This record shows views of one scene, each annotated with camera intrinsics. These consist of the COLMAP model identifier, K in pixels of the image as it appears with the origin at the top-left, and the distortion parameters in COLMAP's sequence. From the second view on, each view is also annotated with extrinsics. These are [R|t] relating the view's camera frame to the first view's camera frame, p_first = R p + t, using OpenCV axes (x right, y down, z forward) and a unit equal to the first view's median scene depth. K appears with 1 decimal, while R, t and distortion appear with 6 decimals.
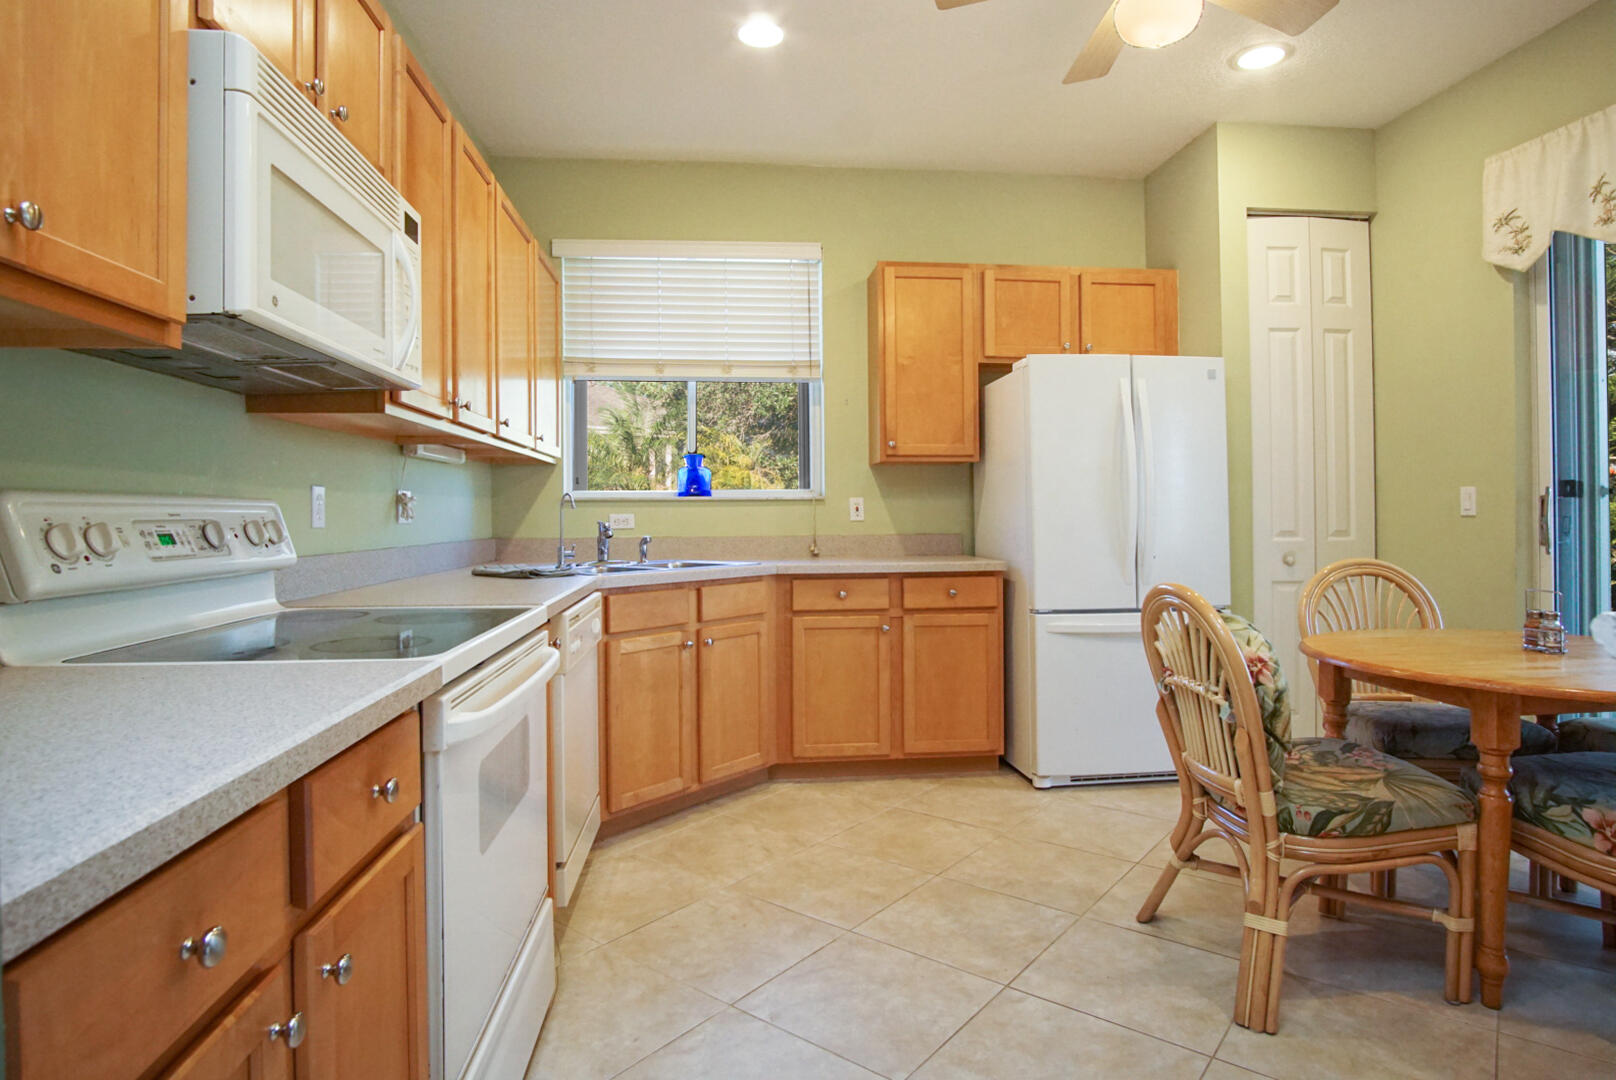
lens RADIAL K [[889.6, 0, 803.4], [0, 889.6, 519.5], [0, 0, 1]] dist [-0.030197, -0.000068]
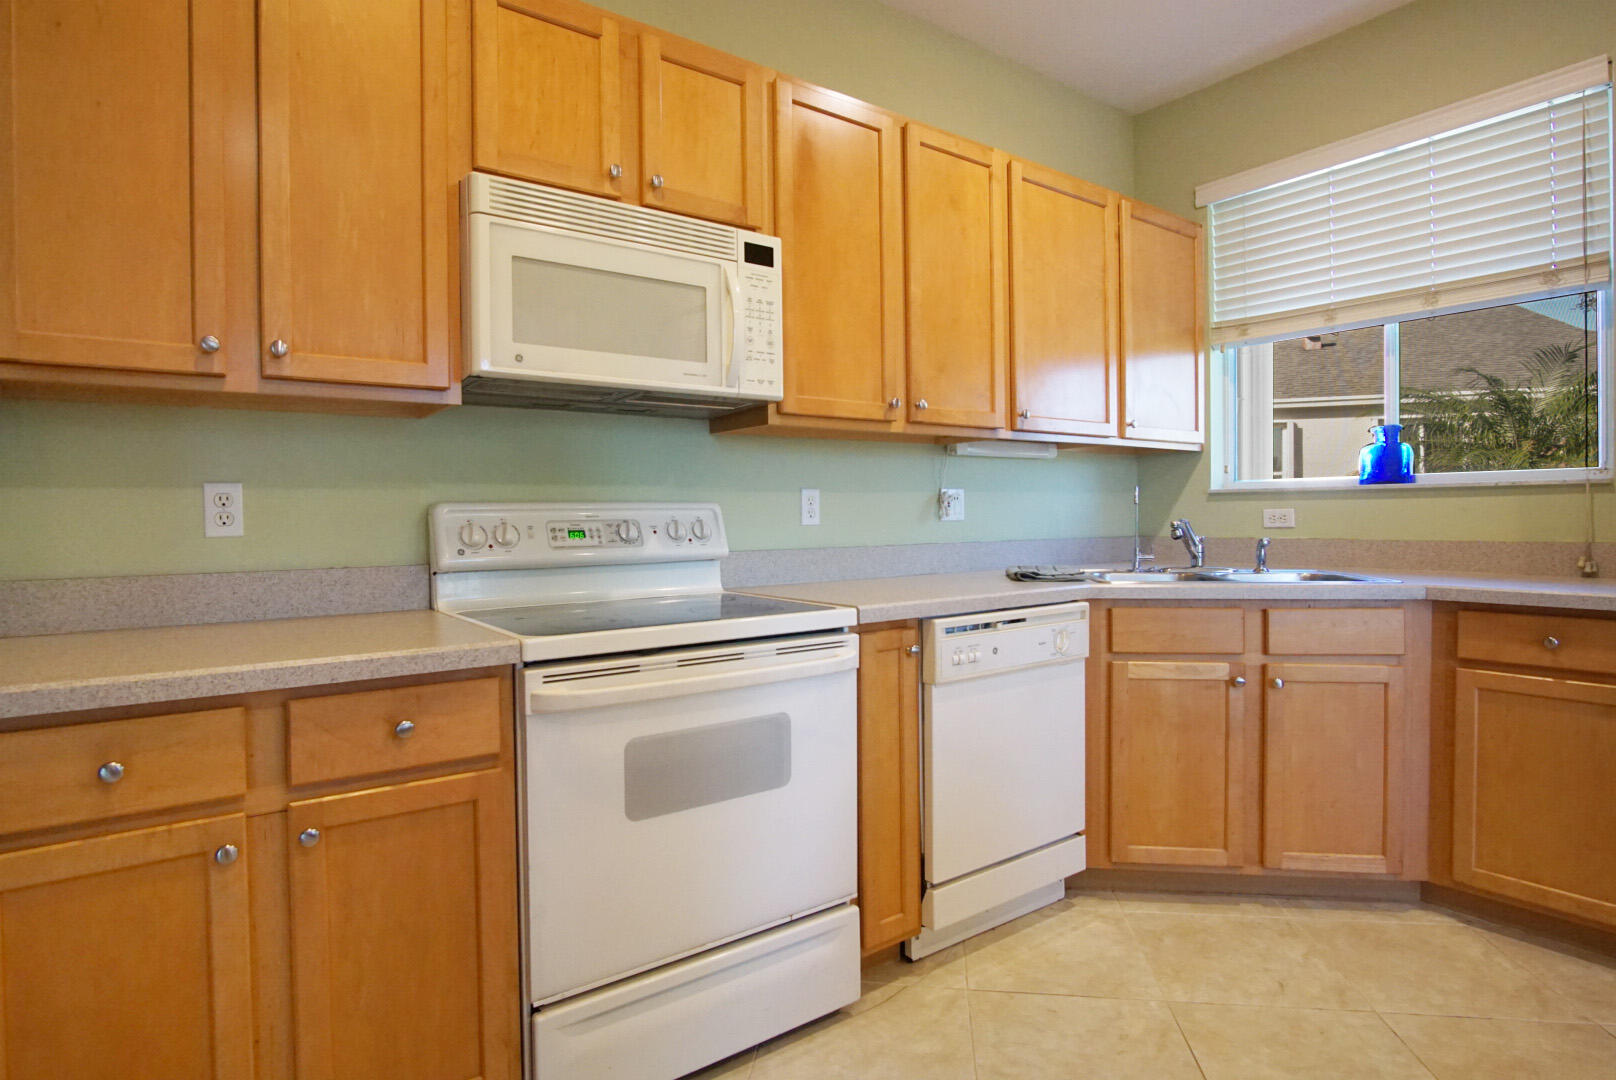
lens RADIAL K [[891.9, 0, 808.0], [0, 891.9, 540.0], [0, 0, 1]] dist [-0.019849, -0.000316]
pose [[0.502845, 0.023956, -0.864045, 0.332811], [0.003262, 0.999556, 0.029611, -0.004382], [0.864371, -0.017709, 0.502543, 0.292452]]
